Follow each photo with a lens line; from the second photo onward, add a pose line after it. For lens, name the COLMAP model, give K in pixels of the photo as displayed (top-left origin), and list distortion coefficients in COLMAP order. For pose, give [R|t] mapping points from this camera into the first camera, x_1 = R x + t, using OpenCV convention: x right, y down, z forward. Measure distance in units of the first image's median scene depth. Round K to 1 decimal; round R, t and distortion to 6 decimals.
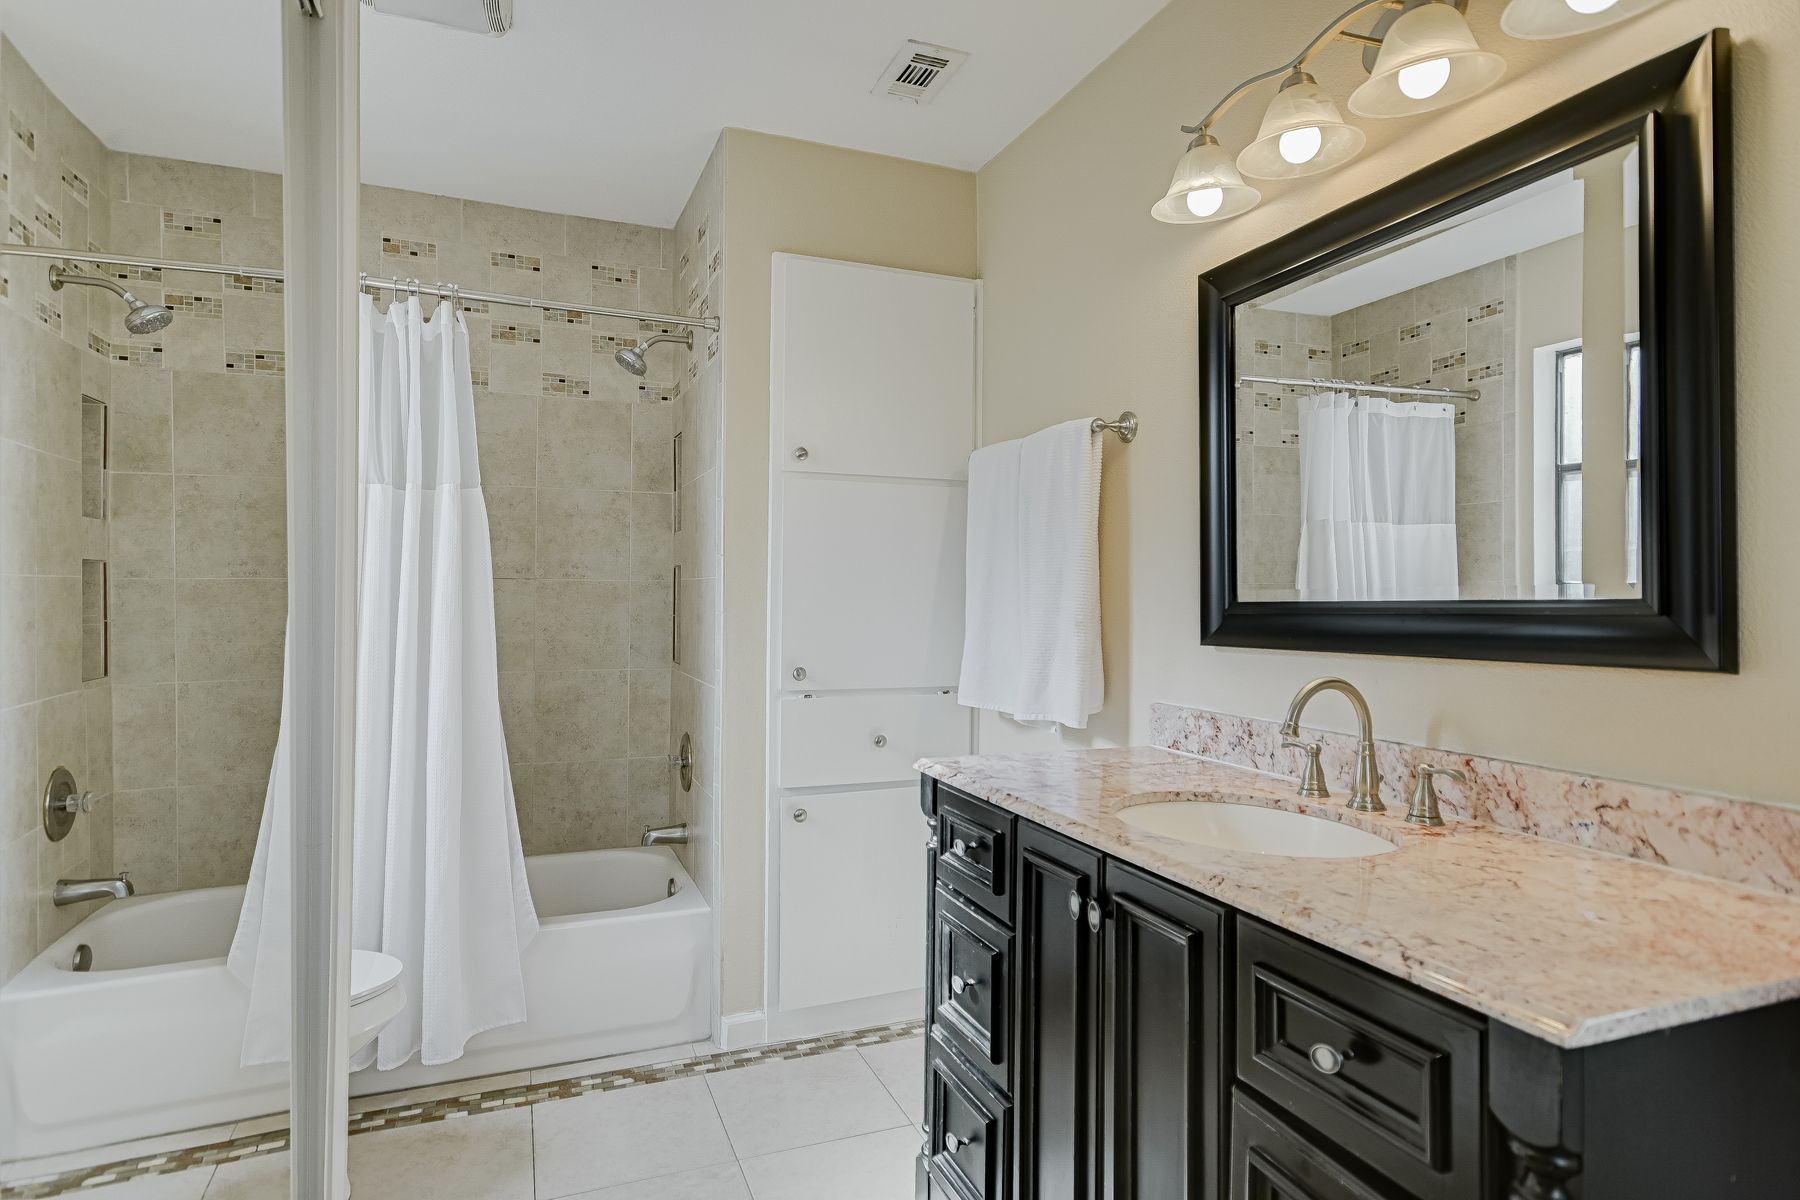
lens RADIAL K [[960.6, 0, 906.4], [0, 960.6, 591.7], [0, 0, 1]] dist [0.014553, 0.000194]
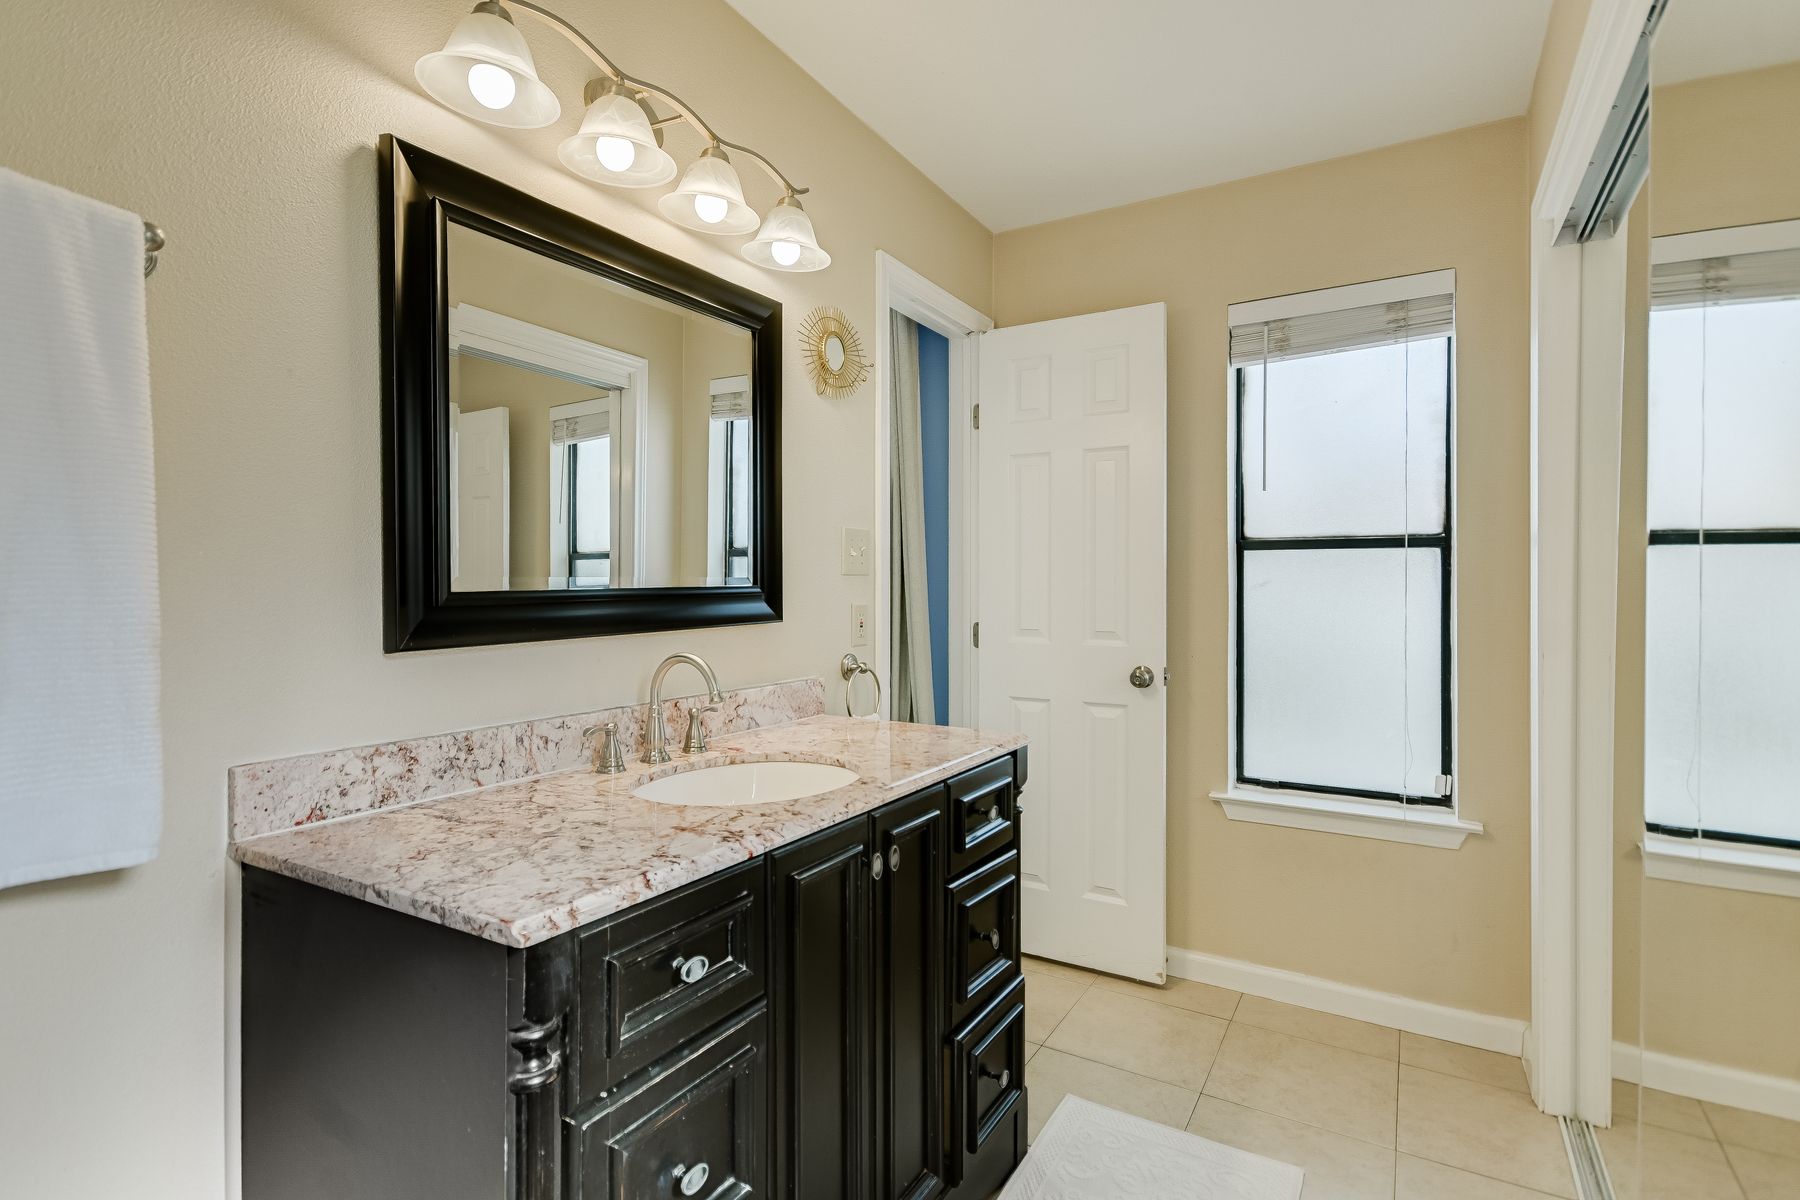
lens RADIAL K [[823.4, 0, 903.8], [0, 823.4, 589.5], [0, 0, 1]] dist [0.000105, 0.000226]
pose [[-0.579293, -0.009914, 0.815059, -0.442786], [-0.008259, 0.999946, 0.006293, 0.001630], [-0.815078, -0.003086, -0.579343, 1.107852]]
